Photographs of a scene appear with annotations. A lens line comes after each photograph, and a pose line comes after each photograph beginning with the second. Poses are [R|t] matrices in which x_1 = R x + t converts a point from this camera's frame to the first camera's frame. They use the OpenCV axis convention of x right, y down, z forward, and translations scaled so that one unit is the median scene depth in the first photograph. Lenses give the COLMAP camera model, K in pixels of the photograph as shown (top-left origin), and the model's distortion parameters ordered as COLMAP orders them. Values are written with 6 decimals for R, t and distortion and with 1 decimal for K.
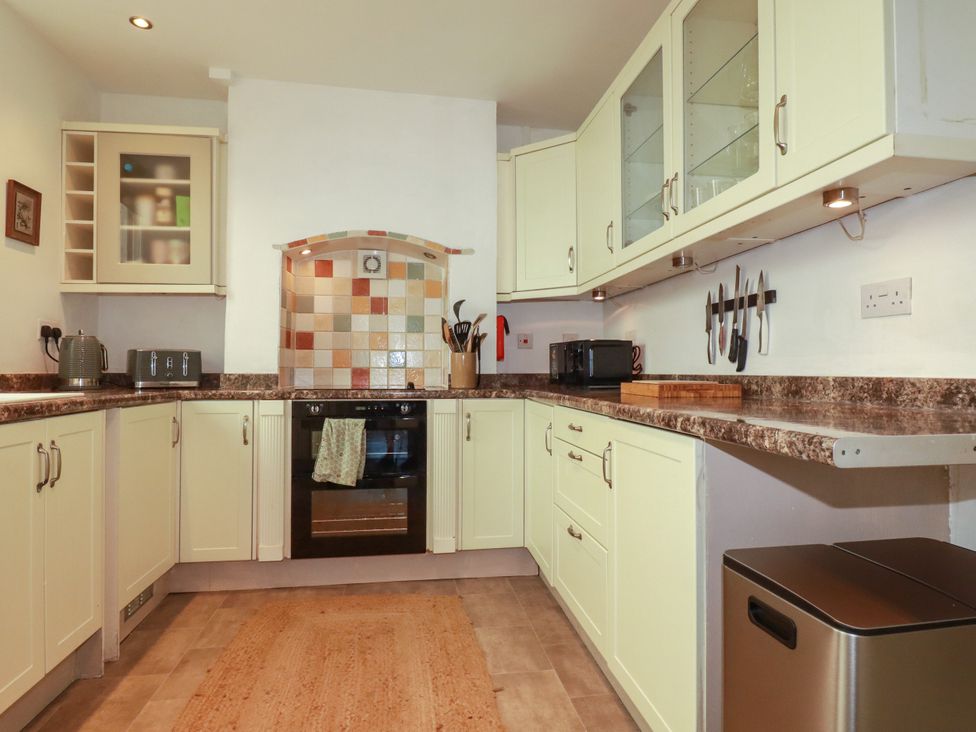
lens RADIAL K [[573.5, 0, 488.8], [0, 573.5, 360.5], [0, 0, 1]] dist [0.008313, -0.018607]
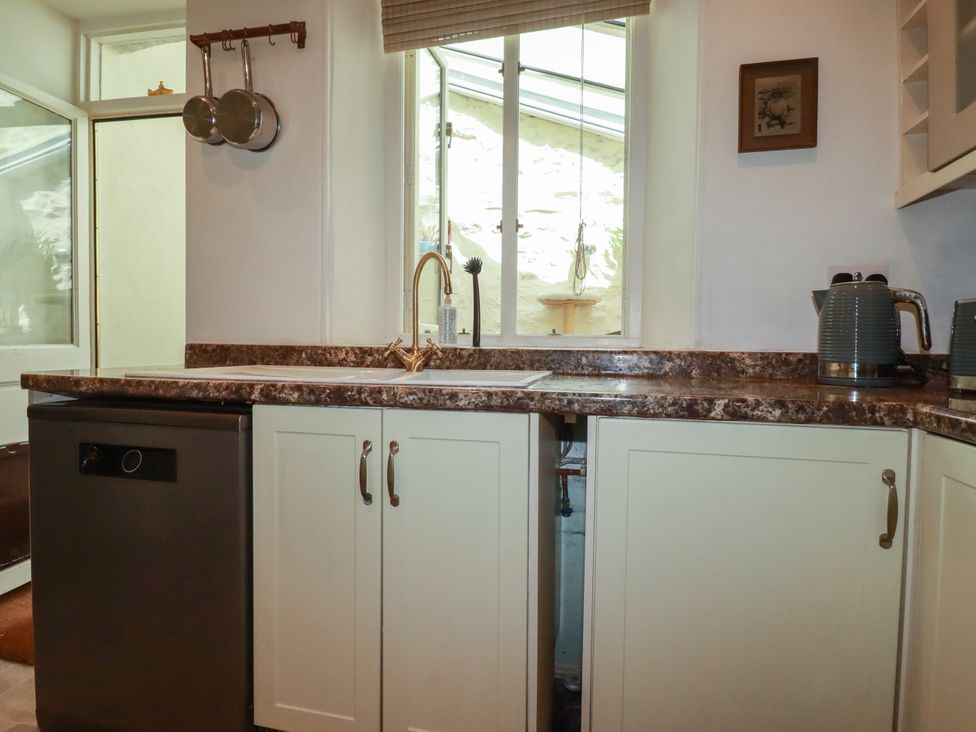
lens RADIAL K [[524.9, 0, 489.3], [0, 524.9, 358.6], [0, 0, 1]] dist [0.003433, -0.014452]
pose [[-0.330318, 0.012542, -0.943786, -0.130533], [0.004282, 0.999921, 0.011789, 0.020072], [0.943860, -0.000147, -0.330346, 0.816764]]
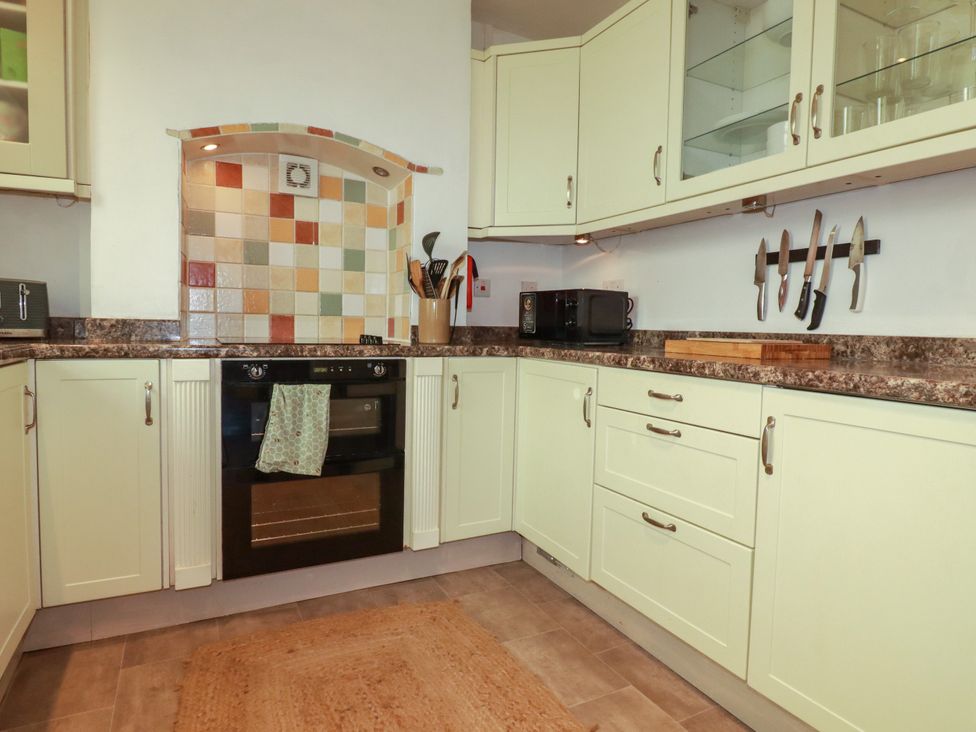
lens RADIAL K [[573.5, 0, 488.8], [0, 573.5, 360.5], [0, 0, 1]] dist [0.008313, -0.018607]
pose [[0.946380, -0.000072, 0.323055, -0.259186], [-0.026914, 0.996506, 0.079067, 0.007435], [-0.321932, -0.083522, 0.943072, 0.240012]]
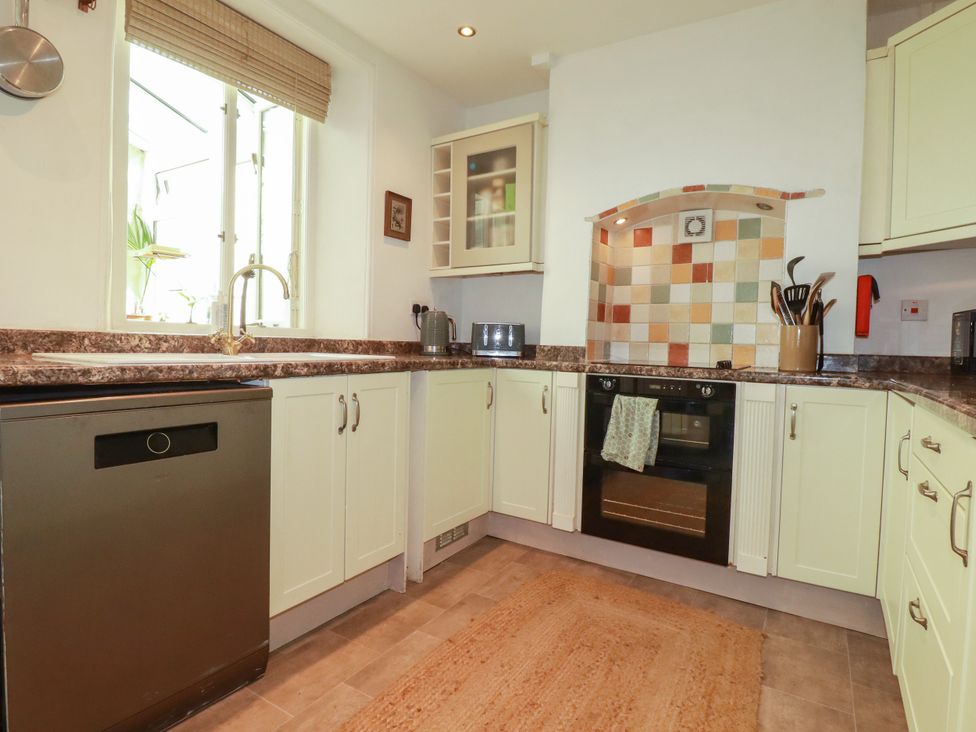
lens RADIAL K [[524.9, 0, 489.3], [0, 524.9, 358.6], [0, 0, 1]] dist [0.003433, -0.014452]
pose [[0.757850, 0.039468, -0.651234, 0.113777], [-0.015353, 0.998971, 0.042676, 0.008375], [0.652248, -0.022344, 0.757676, 0.212159]]
